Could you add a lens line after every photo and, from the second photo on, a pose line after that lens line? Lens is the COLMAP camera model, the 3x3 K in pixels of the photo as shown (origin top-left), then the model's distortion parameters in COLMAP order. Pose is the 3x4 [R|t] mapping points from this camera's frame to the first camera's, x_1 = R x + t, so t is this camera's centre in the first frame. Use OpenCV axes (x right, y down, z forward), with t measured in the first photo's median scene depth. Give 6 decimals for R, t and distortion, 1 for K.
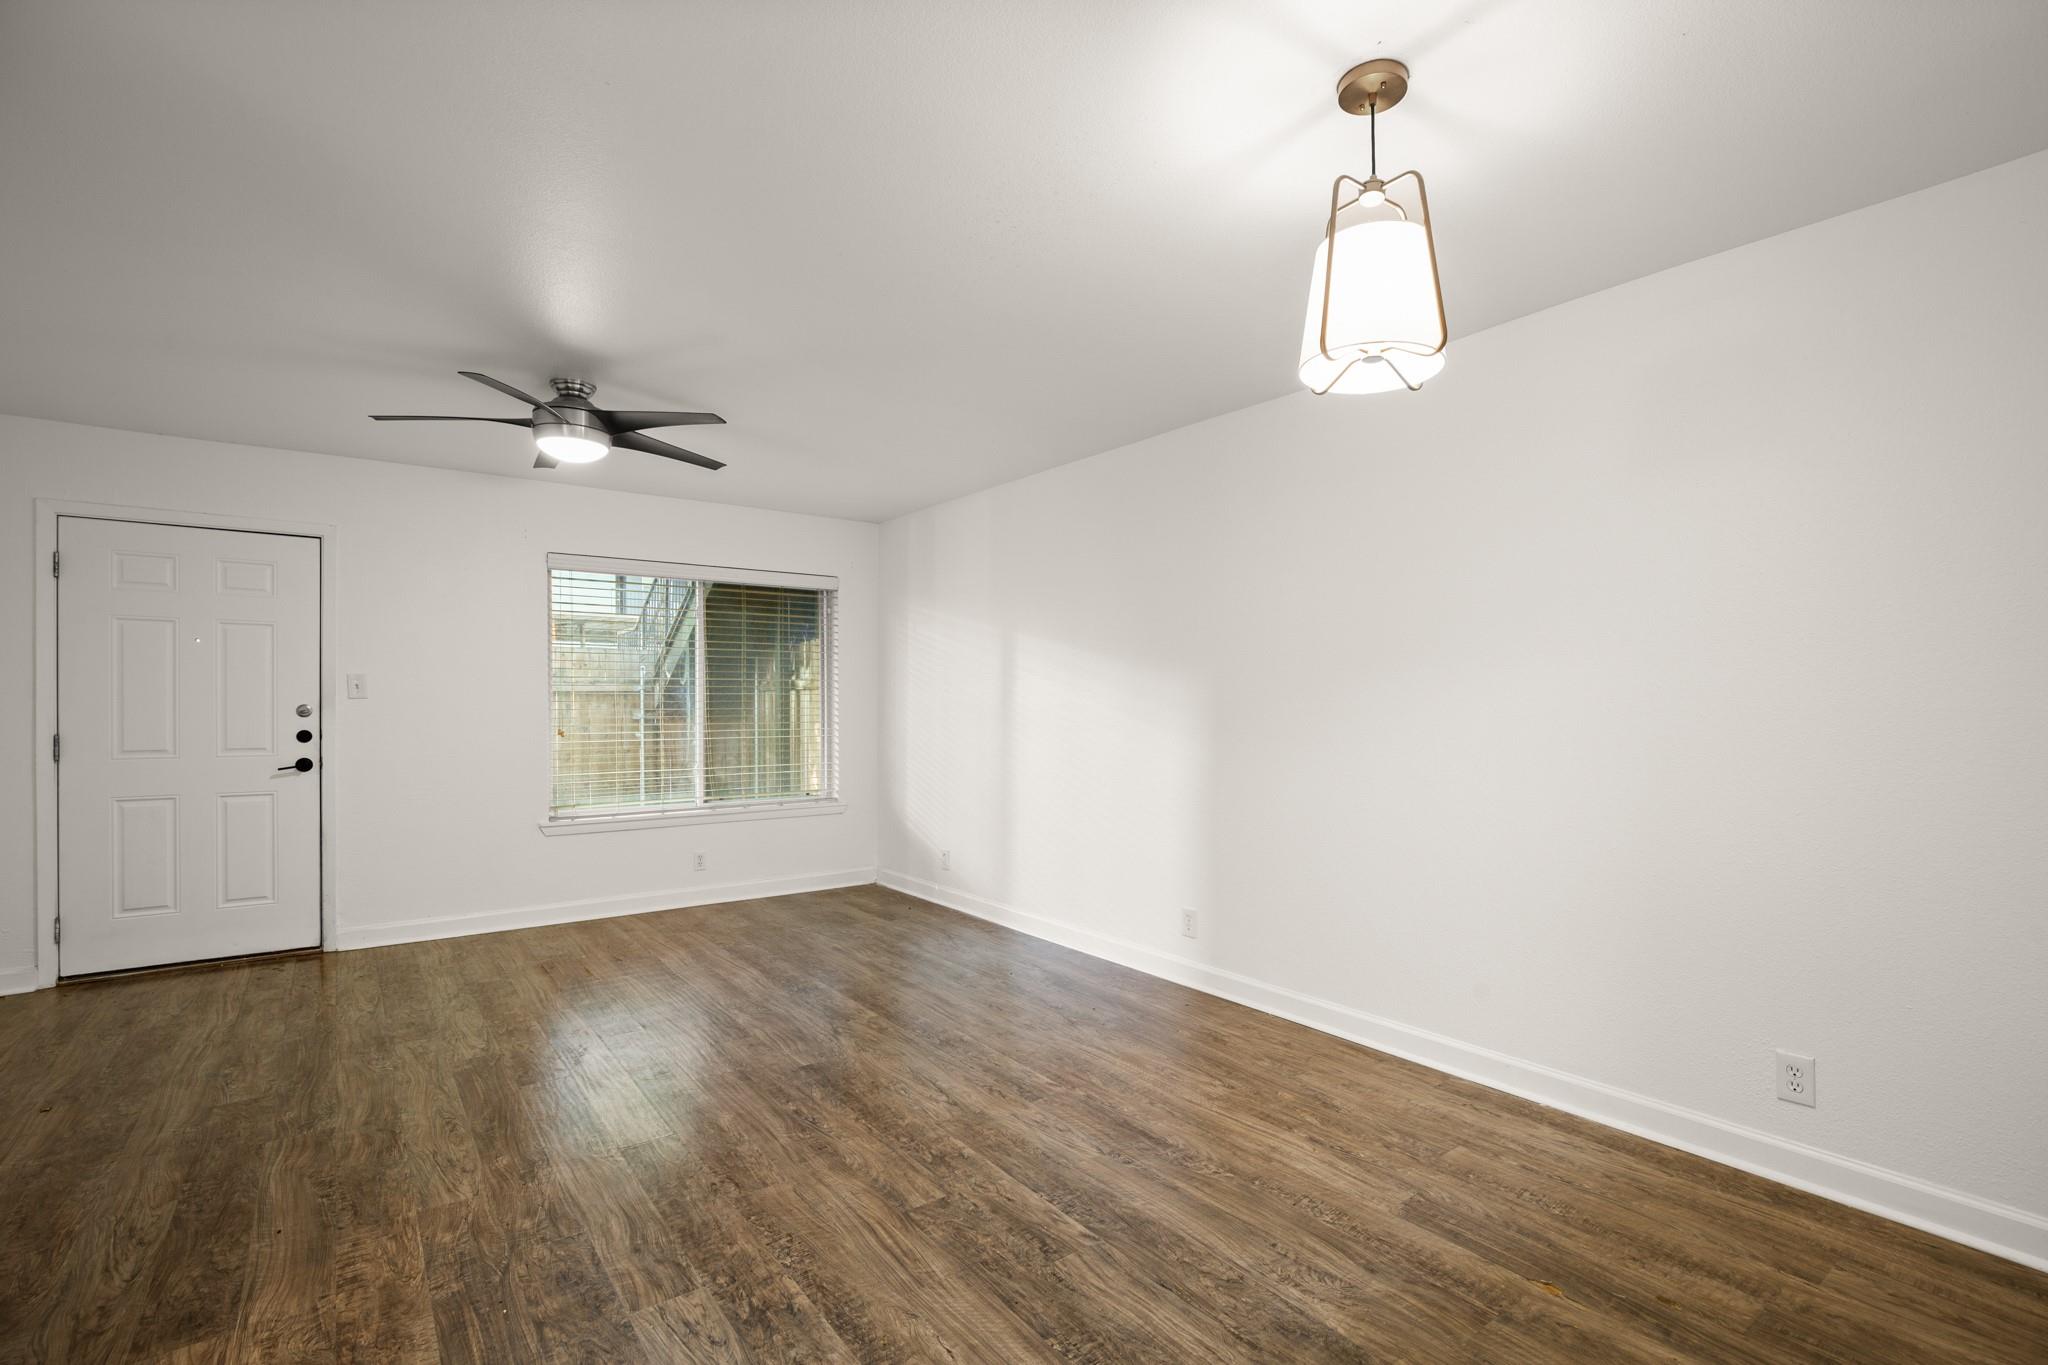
lens RADIAL K [[931.8, 0, 1029.4], [0, 931.8, 704.2], [0, 0, 1]] dist [0.000243, 0.001244]
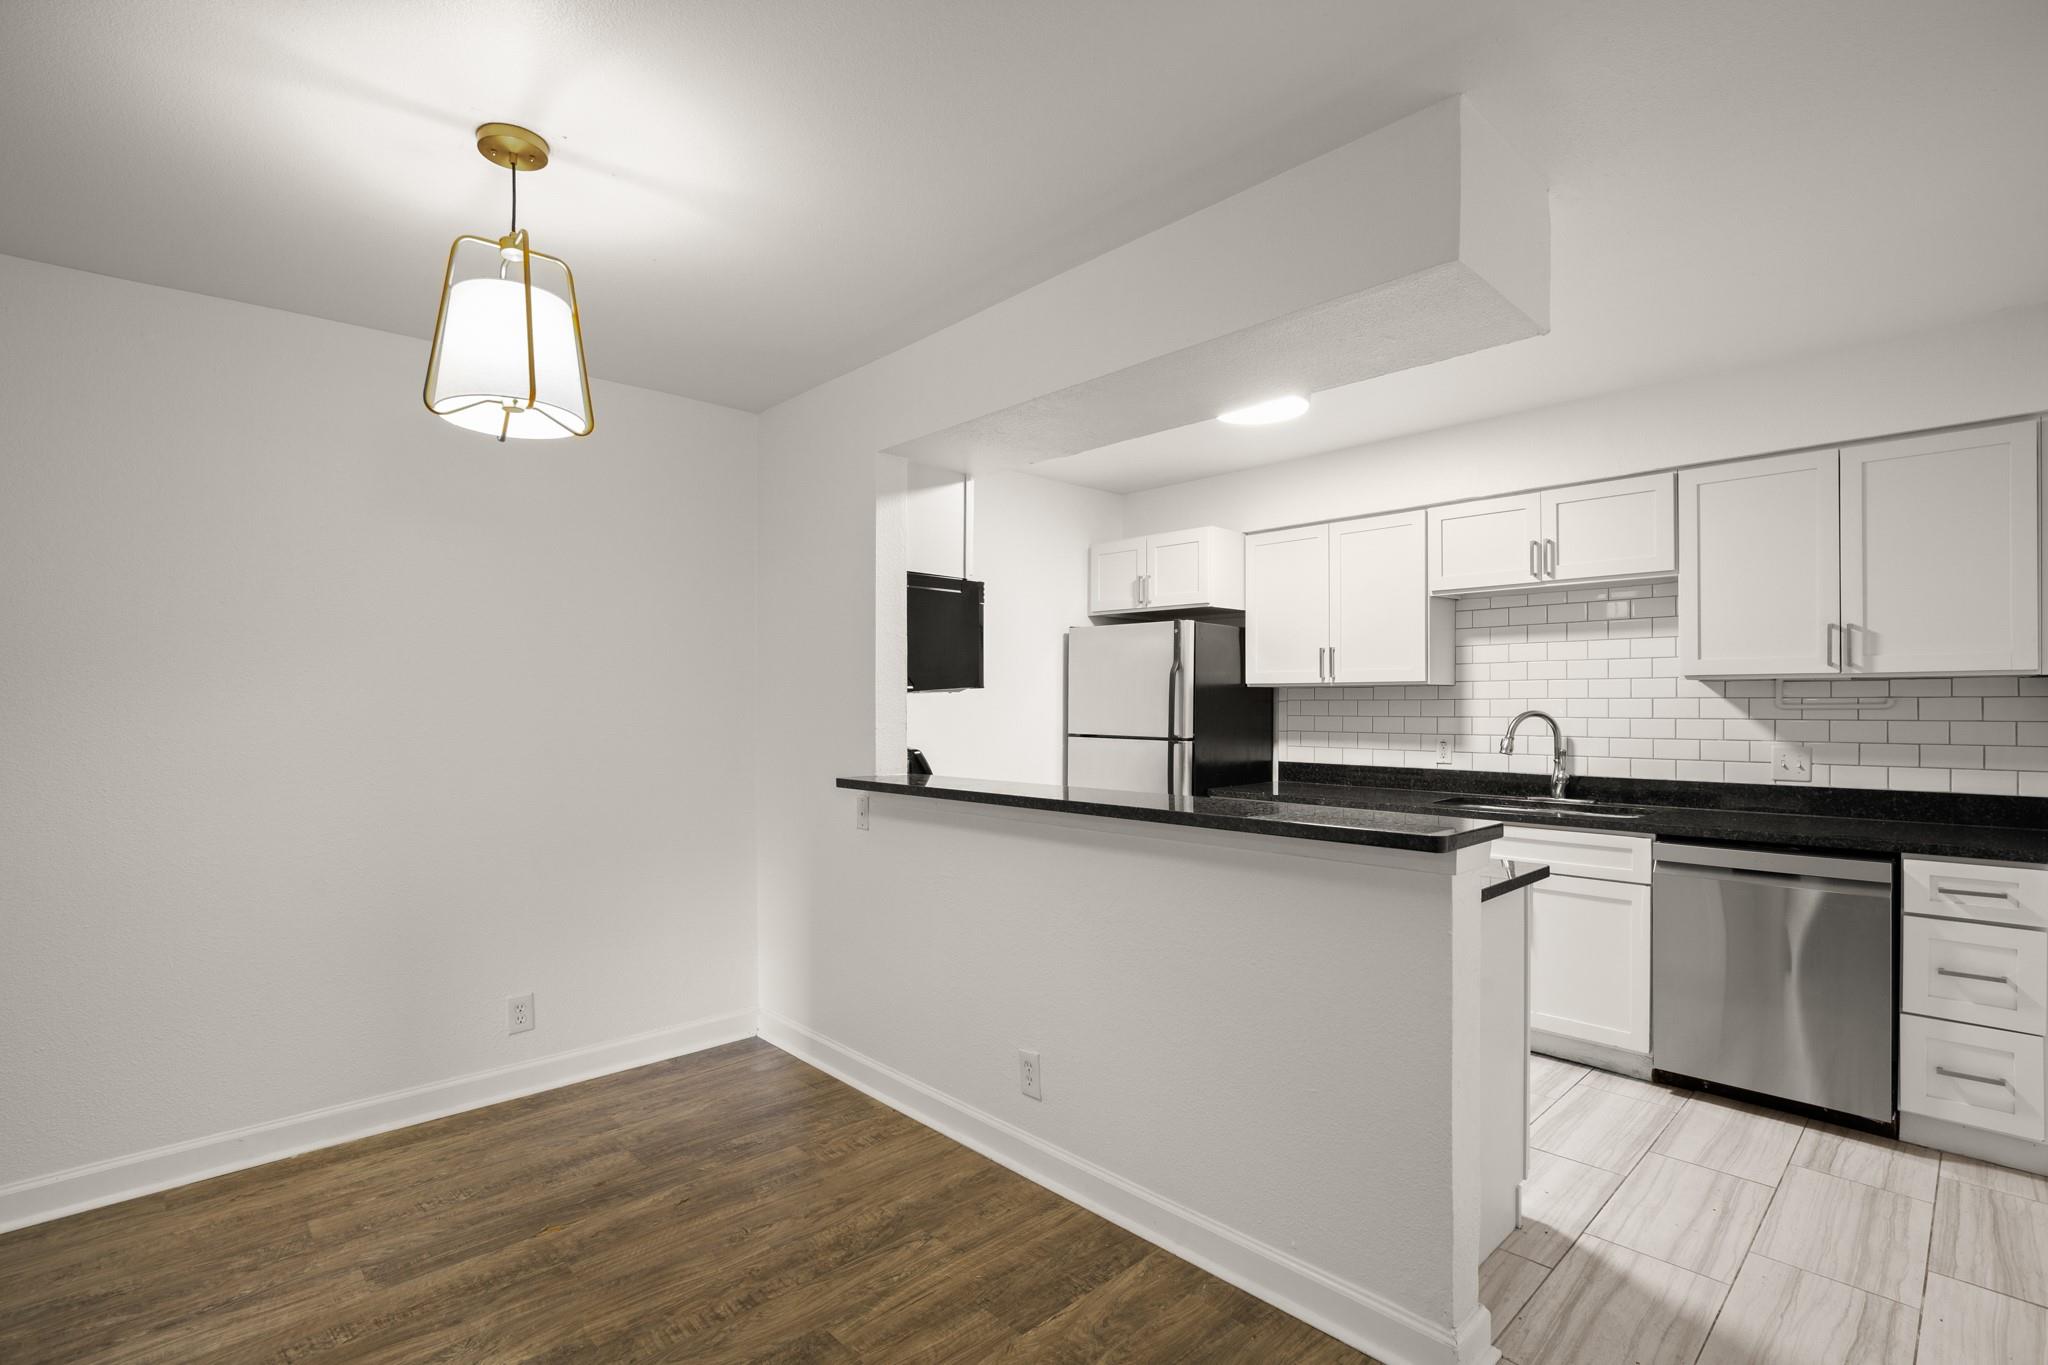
lens RADIAL K [[946.1, 0, 1047.9], [0, 946.1, 699.7], [0, 0, 1]] dist [-0.025459, 0.007151]
pose [[-0.123462, 0.003517, 0.992343, -0.449210], [0.004152, 0.999987, -0.003028, -0.025892], [-0.992341, 0.003746, -0.123475, 0.332603]]
